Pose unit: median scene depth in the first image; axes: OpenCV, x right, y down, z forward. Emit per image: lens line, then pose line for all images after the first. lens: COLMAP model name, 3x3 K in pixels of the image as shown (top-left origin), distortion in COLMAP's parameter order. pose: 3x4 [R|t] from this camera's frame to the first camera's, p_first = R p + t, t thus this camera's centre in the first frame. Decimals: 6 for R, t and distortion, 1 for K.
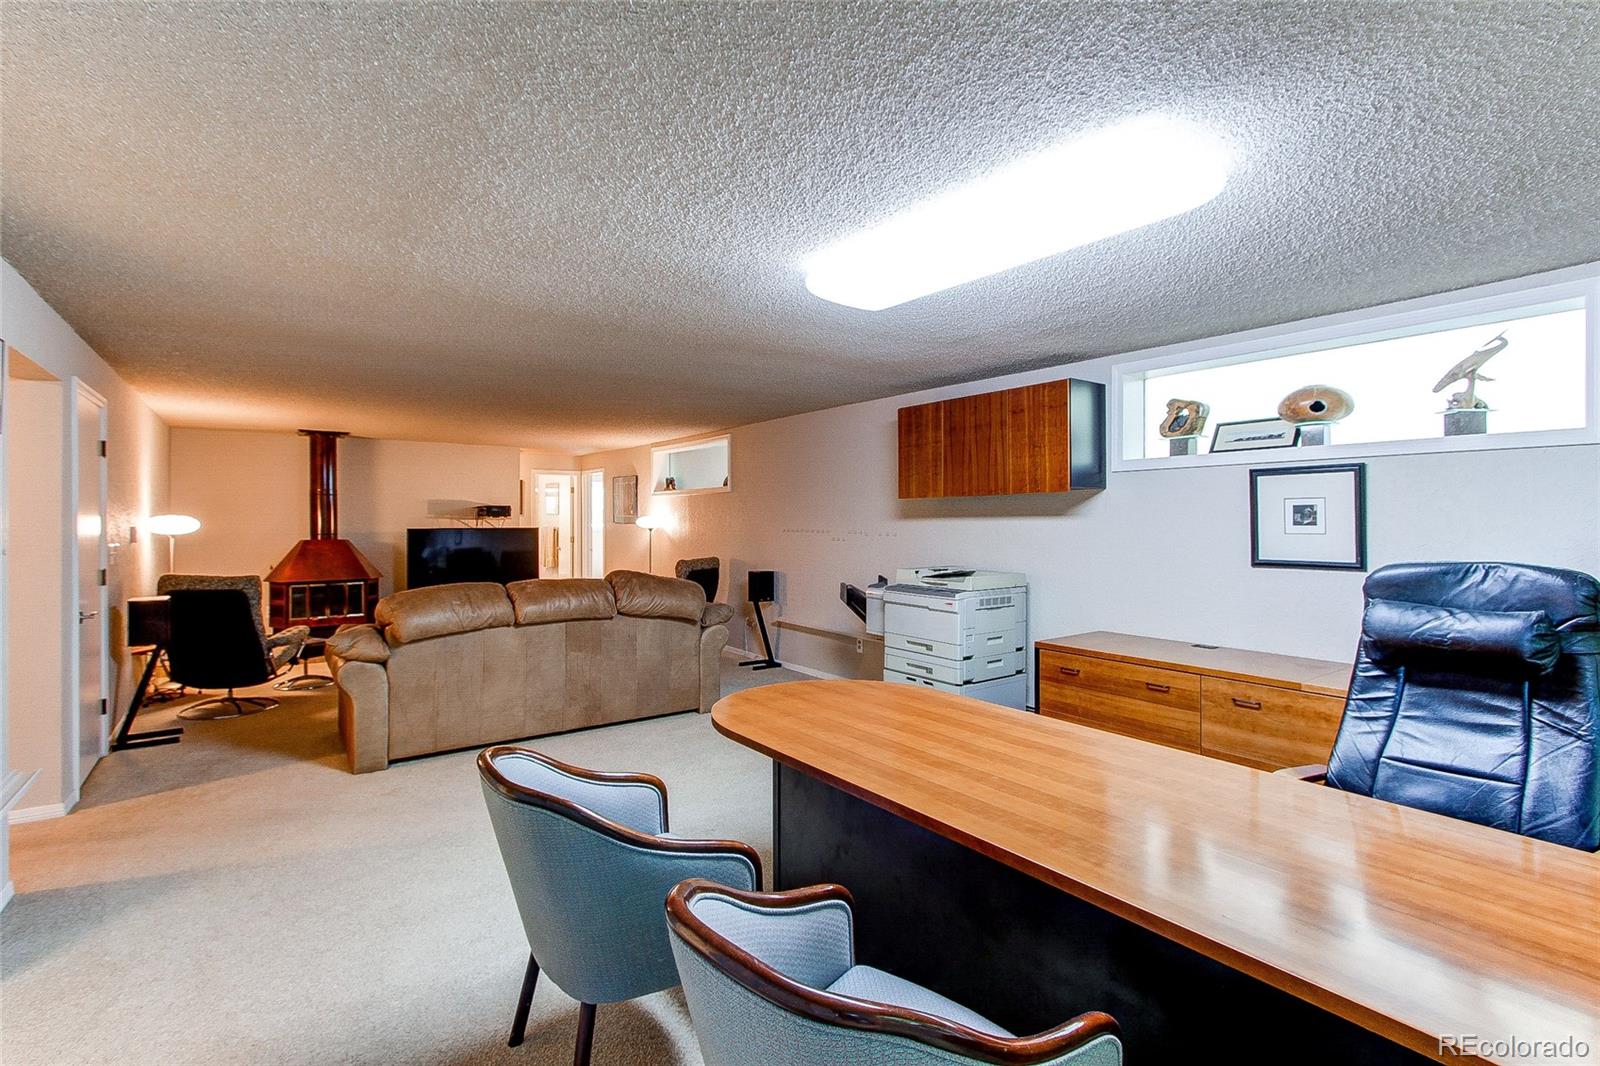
lens RADIAL K [[743.0, 0, 798.5], [0, 743.0, 531.1], [0, 0, 1]] dist [-0.011525, 0.000078]
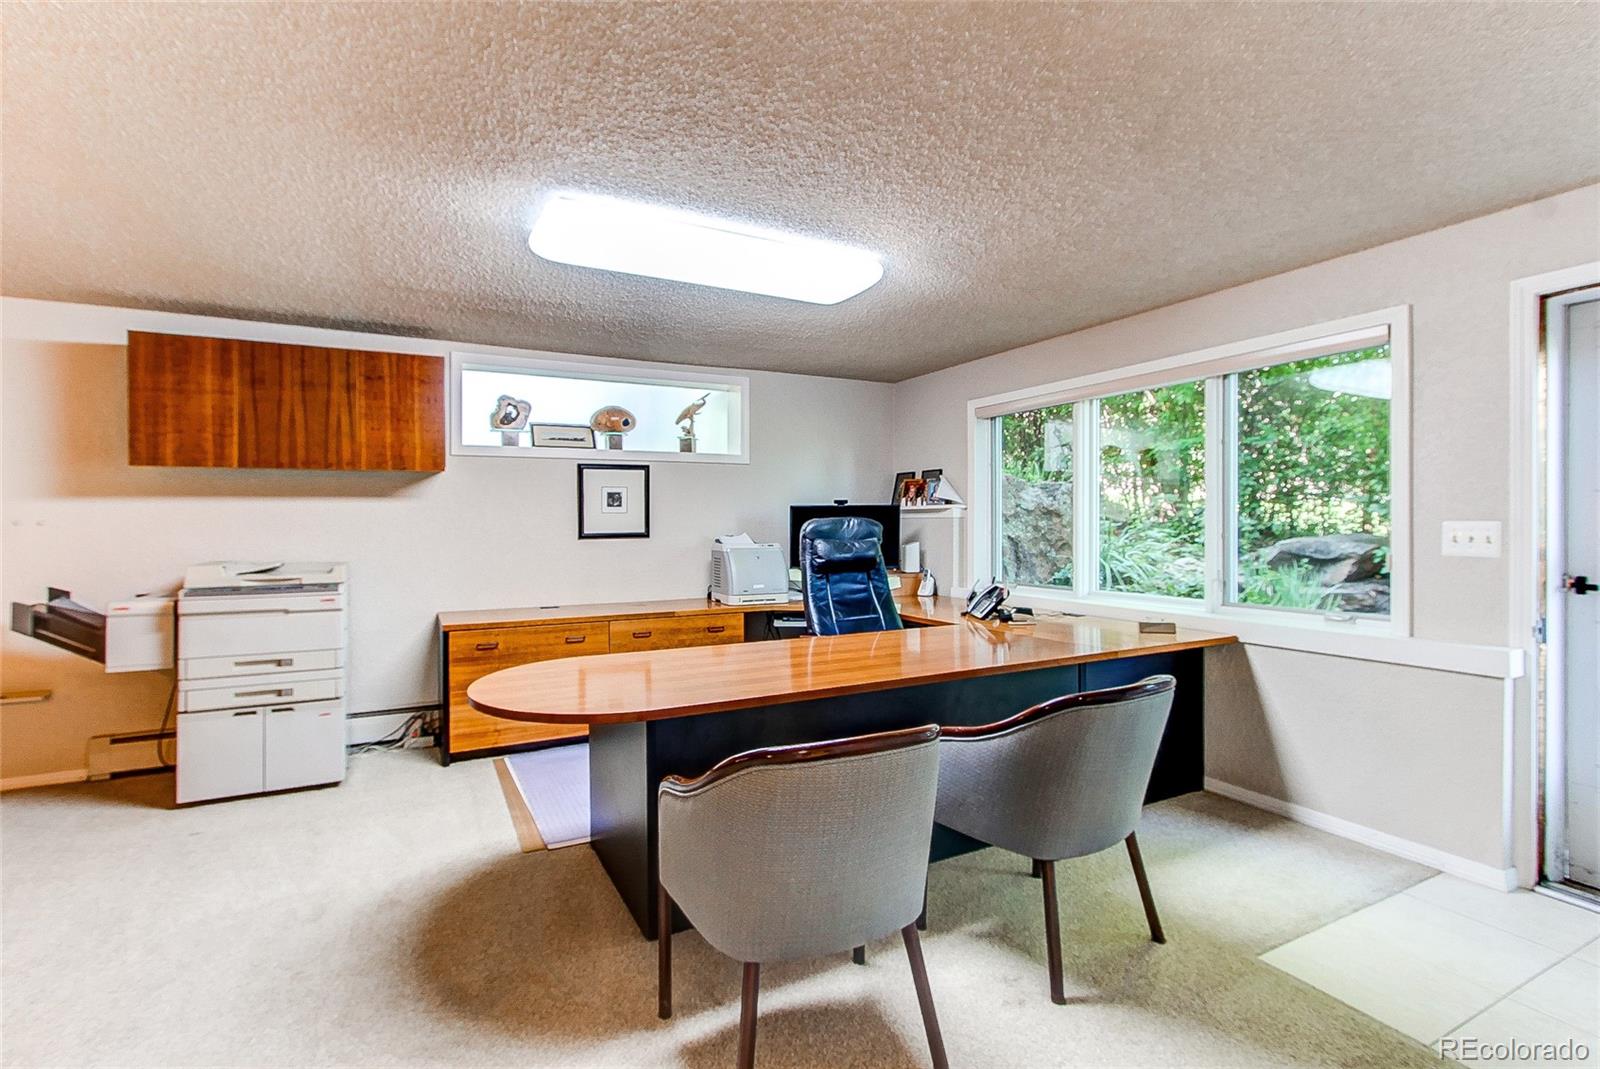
lens RADIAL K [[743.0, 0, 794.7], [0, 743.0, 523.2], [0, 0, 1]] dist [-0.011525, 0.000078]
pose [[0.154769, -0.008436, 0.987915, -0.516360], [0.012815, 0.999897, 0.006531, 0.014500], [-0.987868, 0.011649, 0.154861, 0.370856]]
